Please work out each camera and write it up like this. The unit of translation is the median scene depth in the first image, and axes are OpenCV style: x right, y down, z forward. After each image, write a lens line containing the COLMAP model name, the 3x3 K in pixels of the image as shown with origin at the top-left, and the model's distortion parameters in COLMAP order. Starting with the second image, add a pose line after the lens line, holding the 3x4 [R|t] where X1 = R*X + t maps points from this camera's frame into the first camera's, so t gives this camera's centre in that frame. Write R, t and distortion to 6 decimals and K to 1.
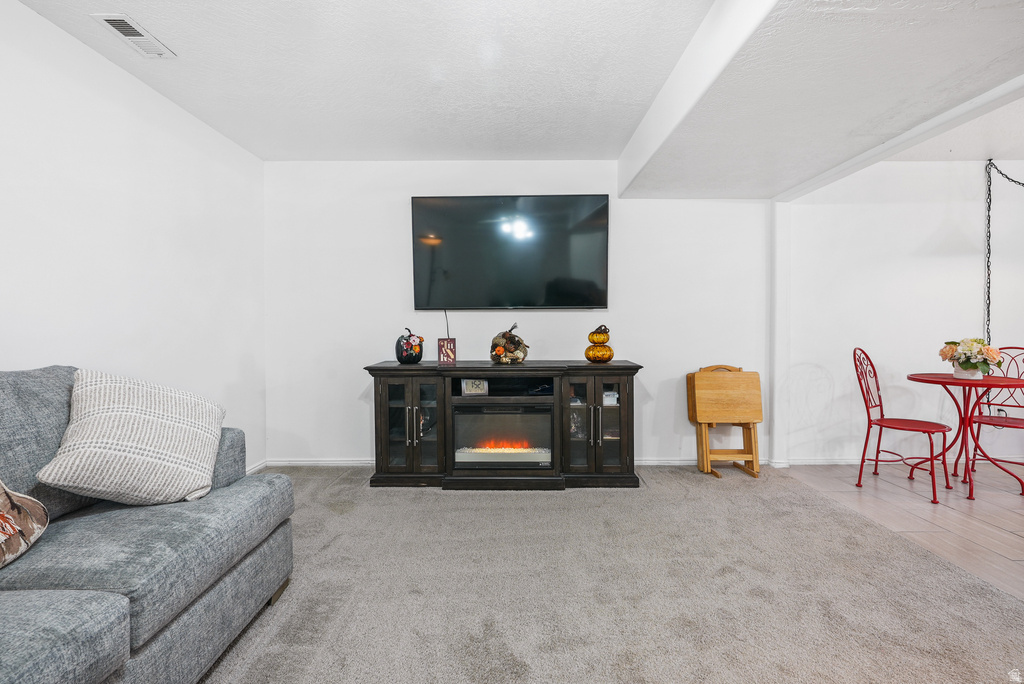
lens RADIAL K [[464.7, 0, 514.7], [0, 464.7, 342.3], [0, 0, 1]] dist [-0.009991, -0.000052]
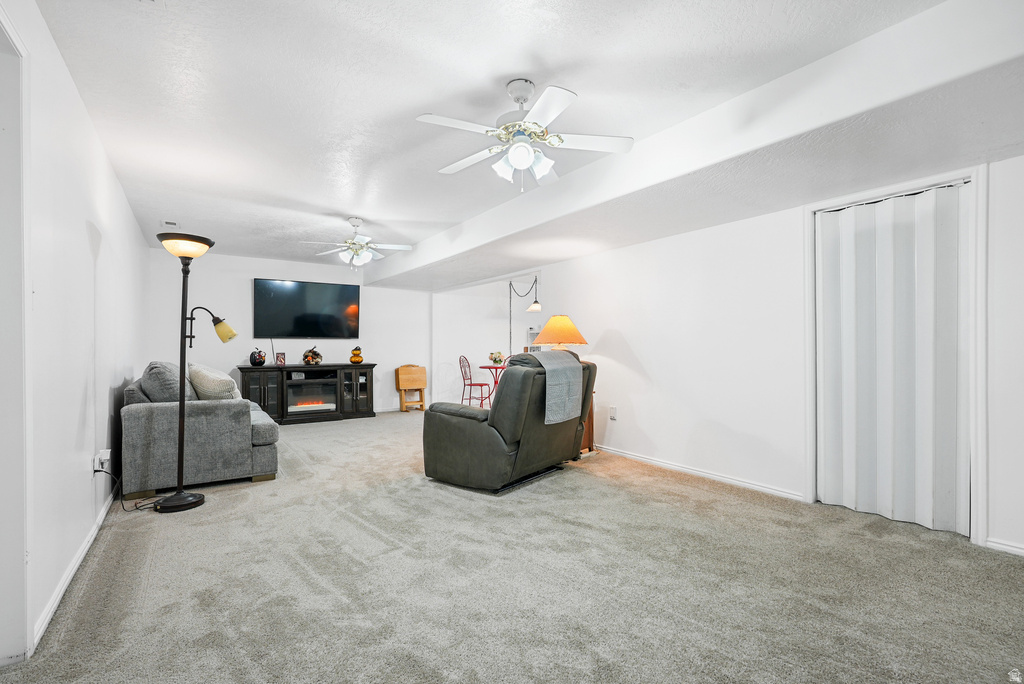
lens RADIAL K [[464.7, 0, 514.7], [0, 464.7, 342.3], [0, 0, 1]] dist [-0.009991, -0.000052]
pose [[0.823606, 0.007216, 0.567116, -0.449385], [0.014511, 0.999324, -0.033789, 0.028542], [-0.566976, 0.036058, 0.822944, -1.239638]]
